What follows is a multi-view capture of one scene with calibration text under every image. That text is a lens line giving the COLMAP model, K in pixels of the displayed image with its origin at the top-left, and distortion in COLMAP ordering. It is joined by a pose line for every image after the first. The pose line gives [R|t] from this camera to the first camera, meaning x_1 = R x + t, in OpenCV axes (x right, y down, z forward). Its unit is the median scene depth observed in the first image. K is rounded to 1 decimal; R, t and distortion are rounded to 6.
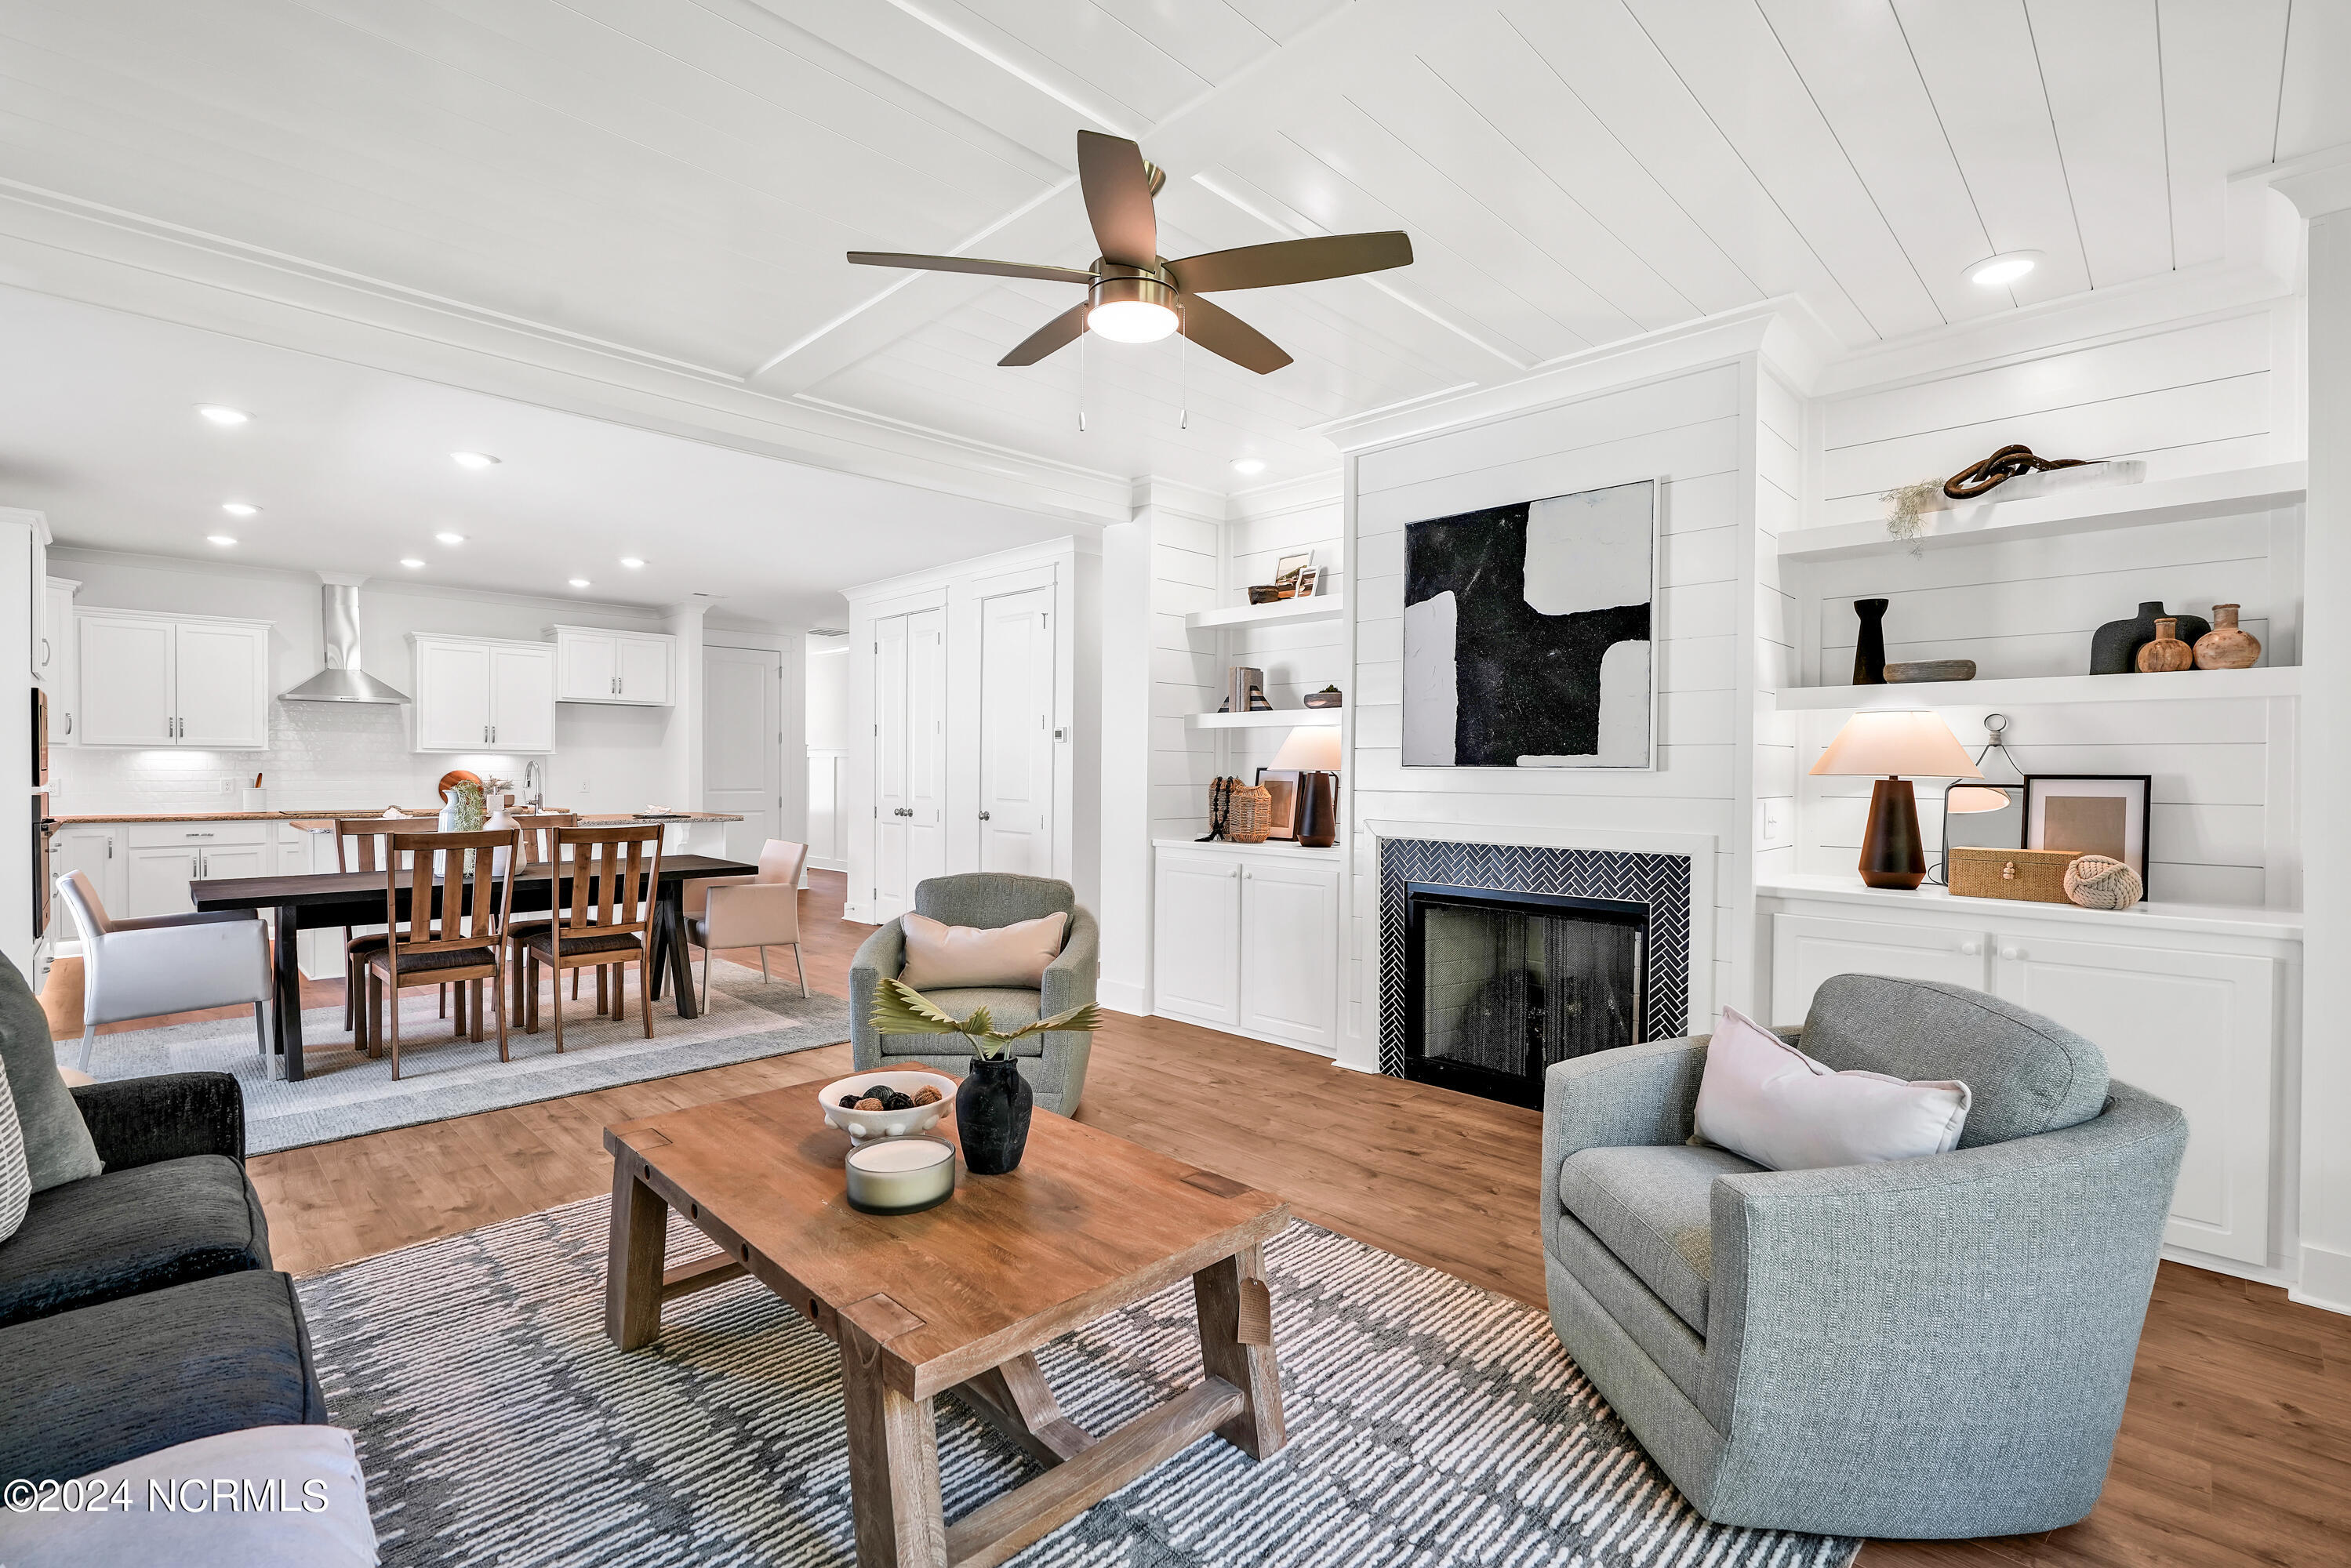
lens RADIAL K [[1059.3, 0, 1175.5], [0, 1059.3, 784.0], [0, 0, 1]] dist [-0.021066, -0.000004]
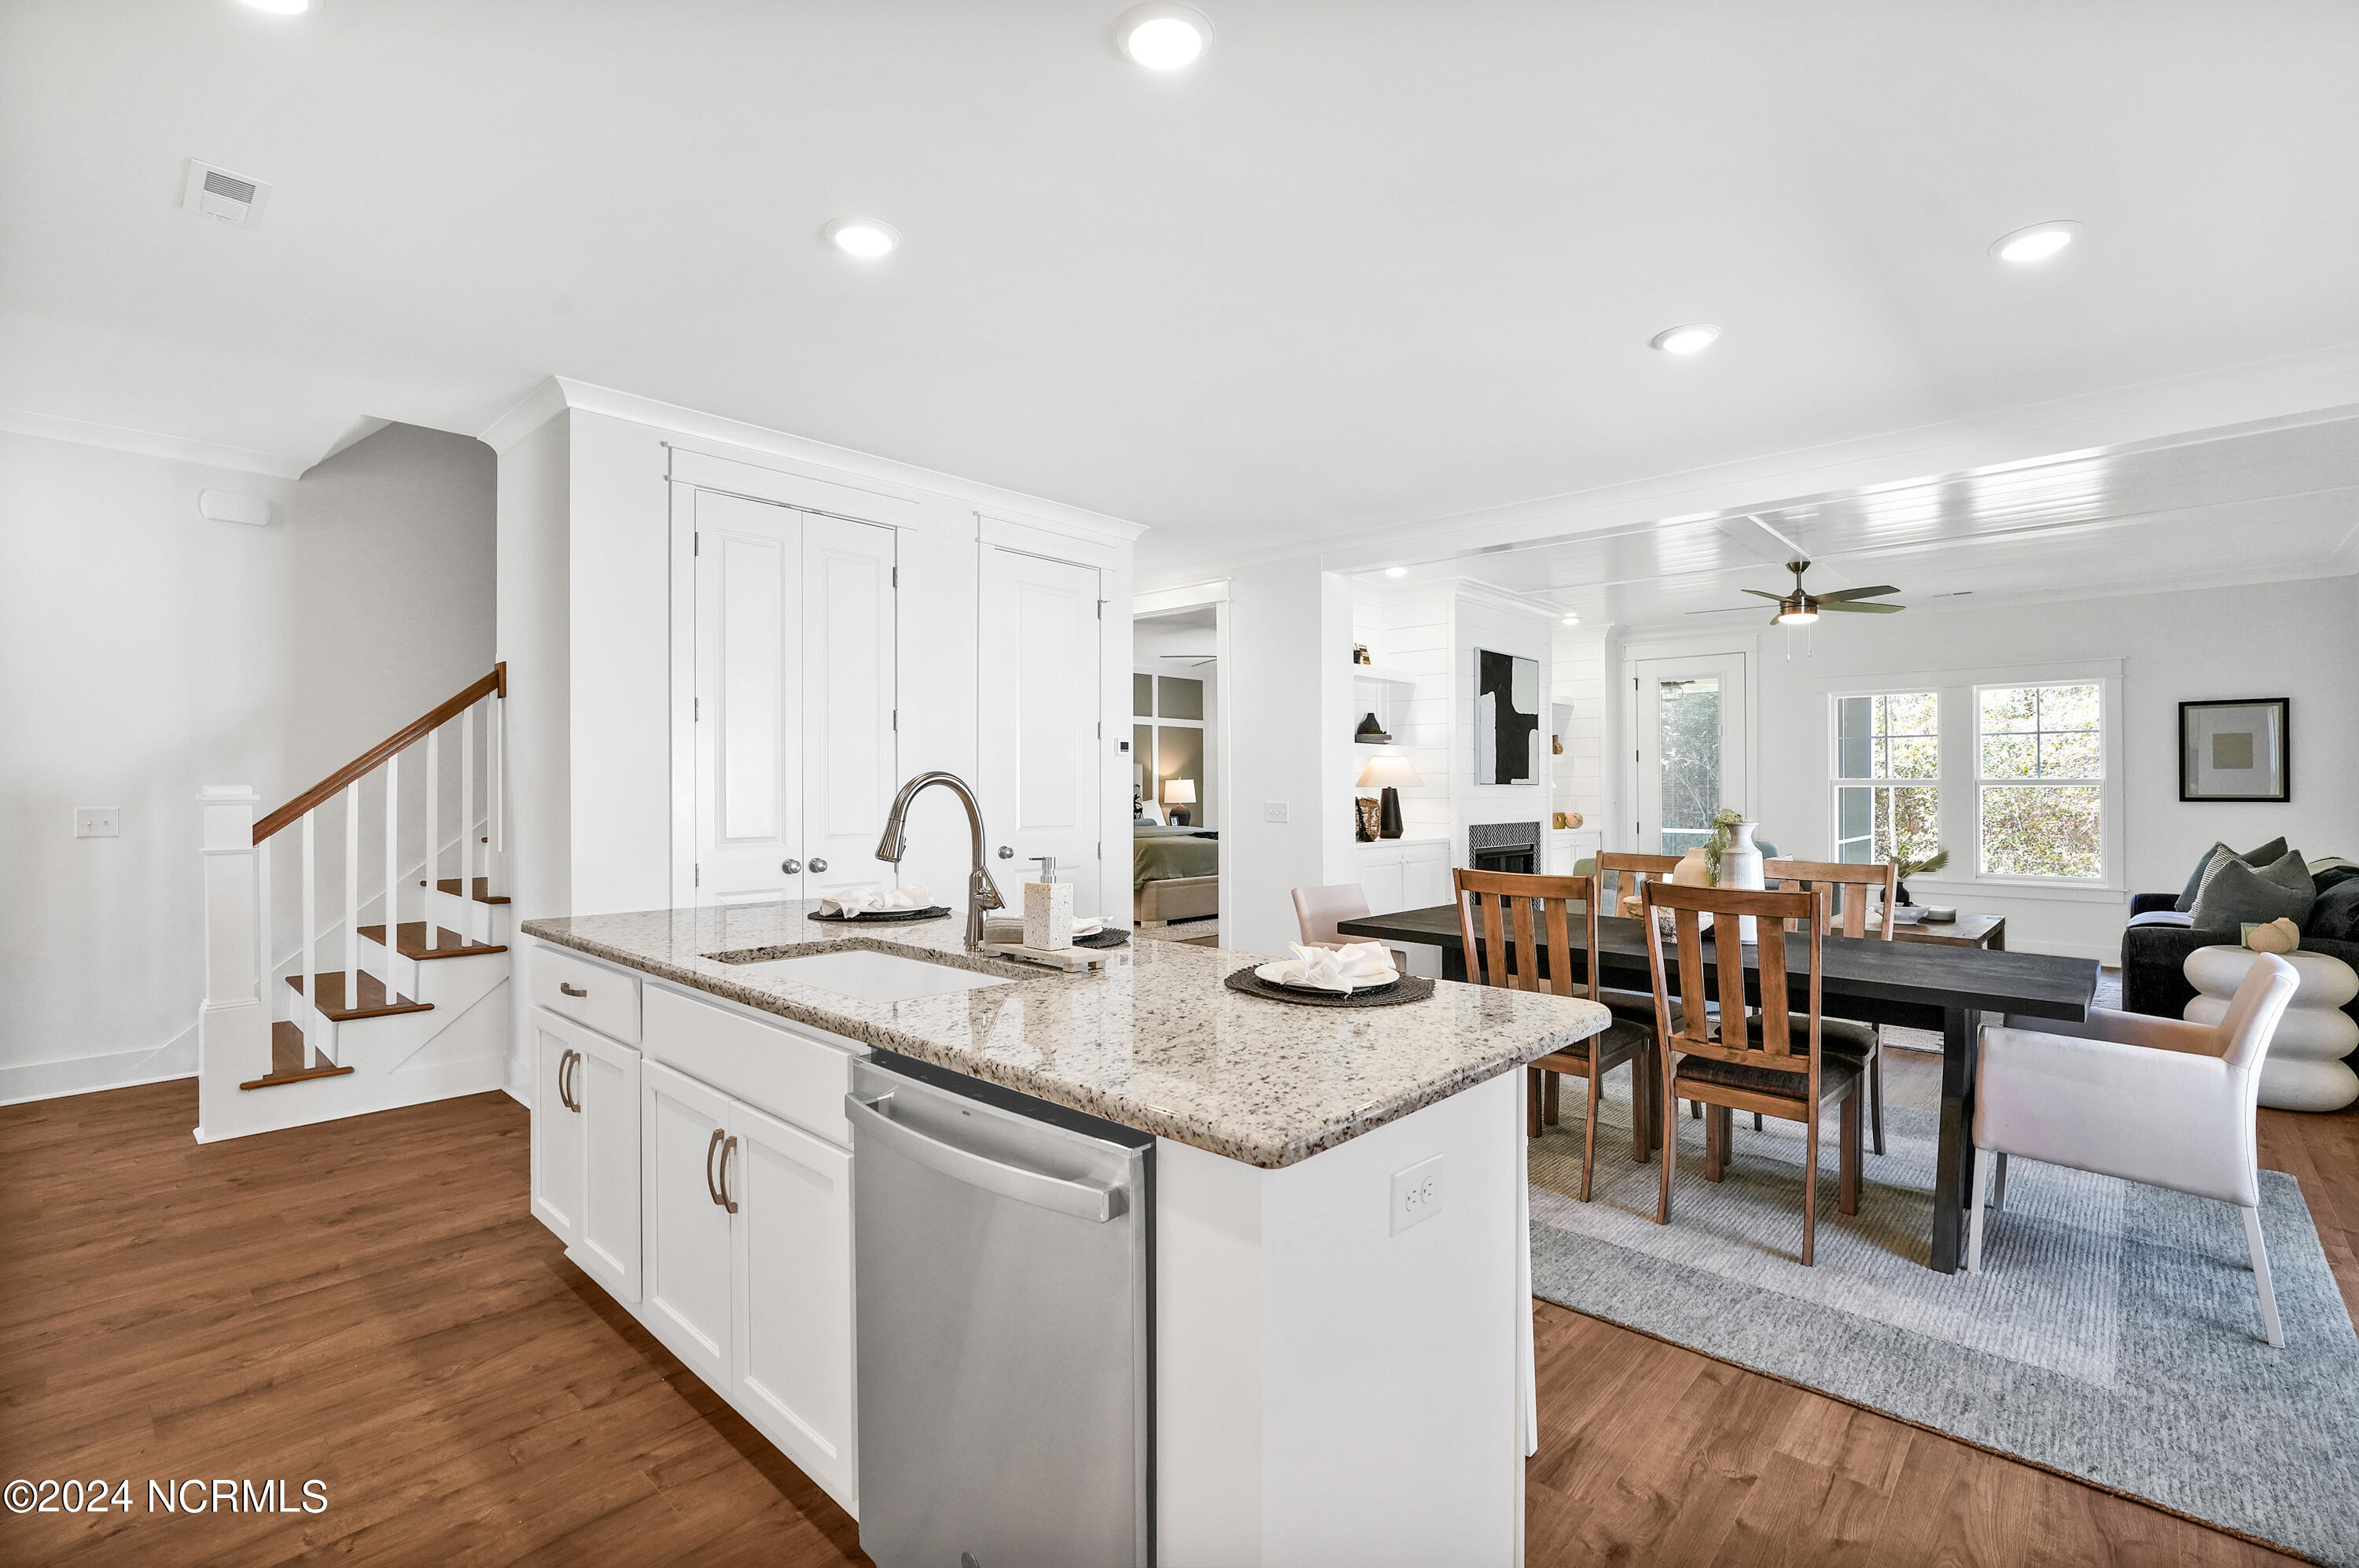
lens RADIAL K [[1053.1, 0, 1179.5], [0, 1053.1, 784.0], [0, 0, 1]] dist [-0.001198, 0.000000]
pose [[-0.030183, -0.004365, 0.999535, -1.606640], [0.013836, 0.999893, 0.004784, -0.033168], [-0.999449, 0.013974, -0.030120, 1.603033]]
